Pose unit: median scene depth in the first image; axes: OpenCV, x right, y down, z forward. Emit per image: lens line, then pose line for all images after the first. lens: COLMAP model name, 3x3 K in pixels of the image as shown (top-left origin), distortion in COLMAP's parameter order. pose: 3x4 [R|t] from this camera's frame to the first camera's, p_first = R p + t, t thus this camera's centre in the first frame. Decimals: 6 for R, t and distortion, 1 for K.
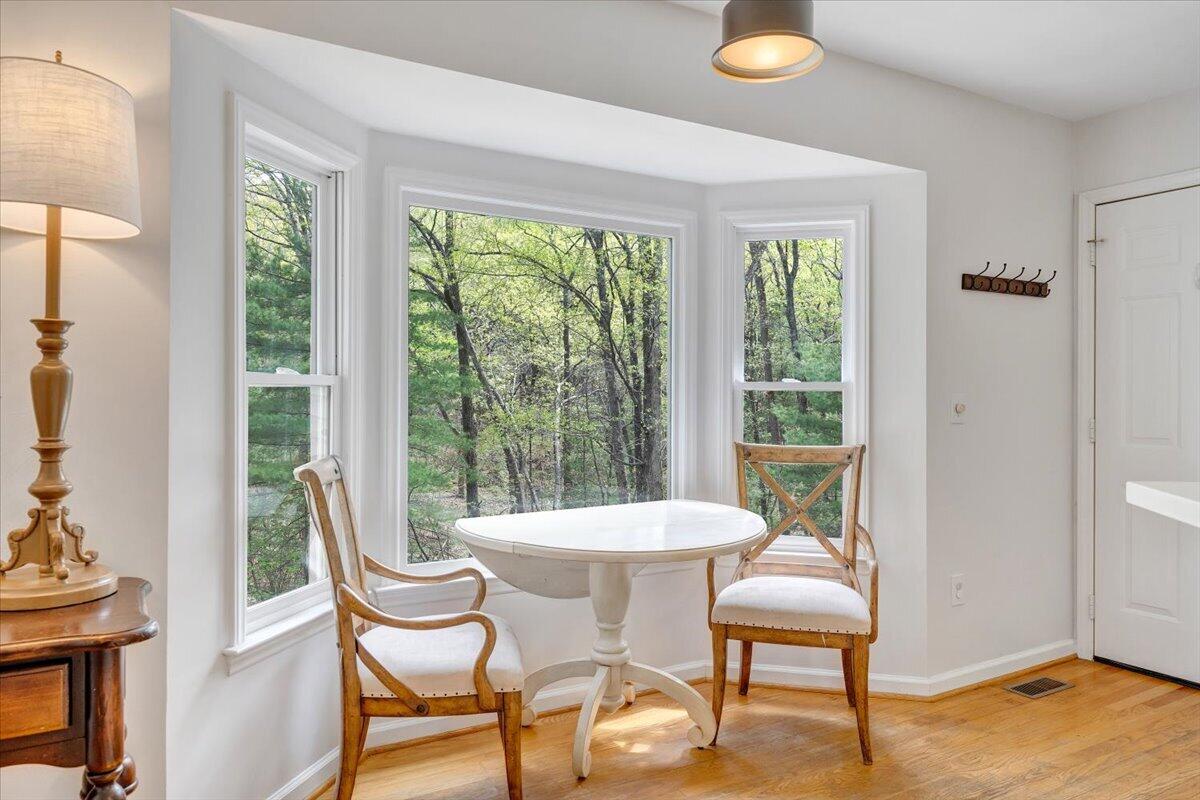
lens RADIAL K [[809.4, 0, 600.0], [0, 809.4, 400.0], [0, 0, 1]] dist [0.003766, 0.001450]
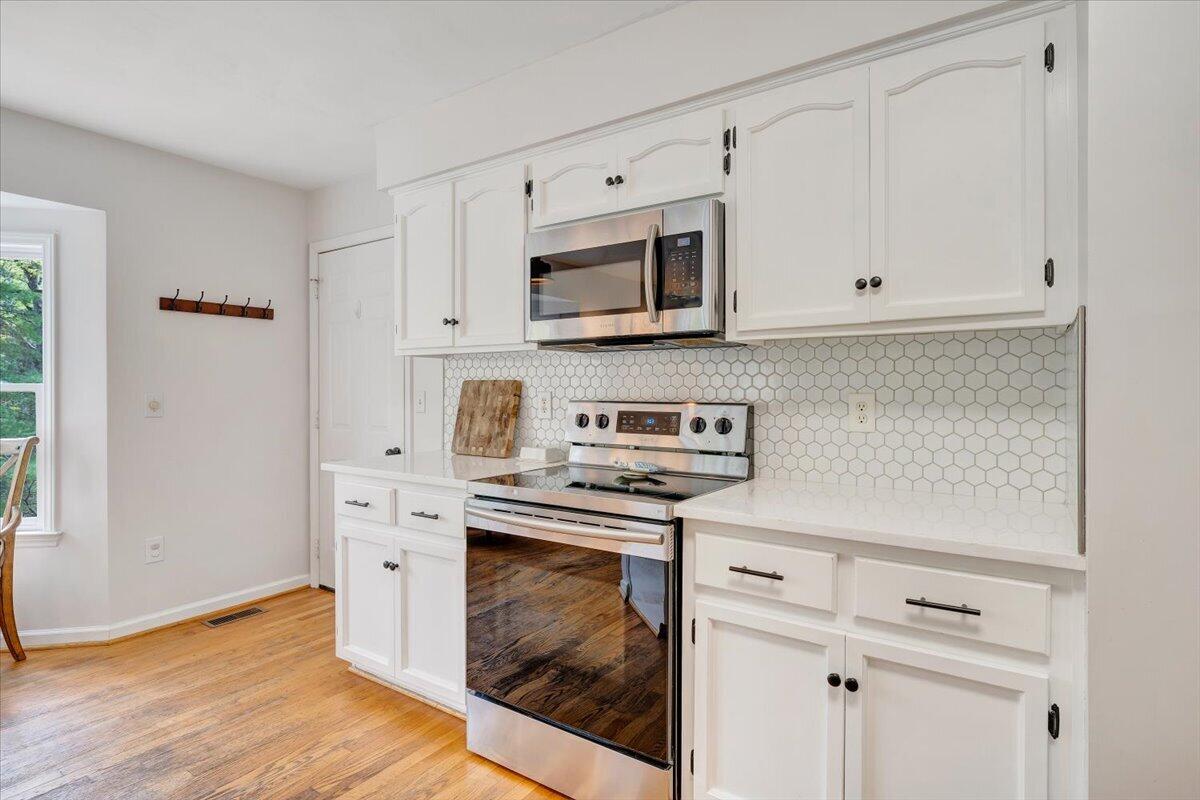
lens RADIAL K [[615.6, 0, 600.5], [0, 615.6, 395.0], [0, 0, 1]] dist [-0.000286, -0.000310]
pose [[0.905529, -0.003344, 0.424271, 0.659365], [0.001268, 0.999986, 0.005176, -0.008977], [-0.424282, -0.004149, 0.905520, -0.151362]]
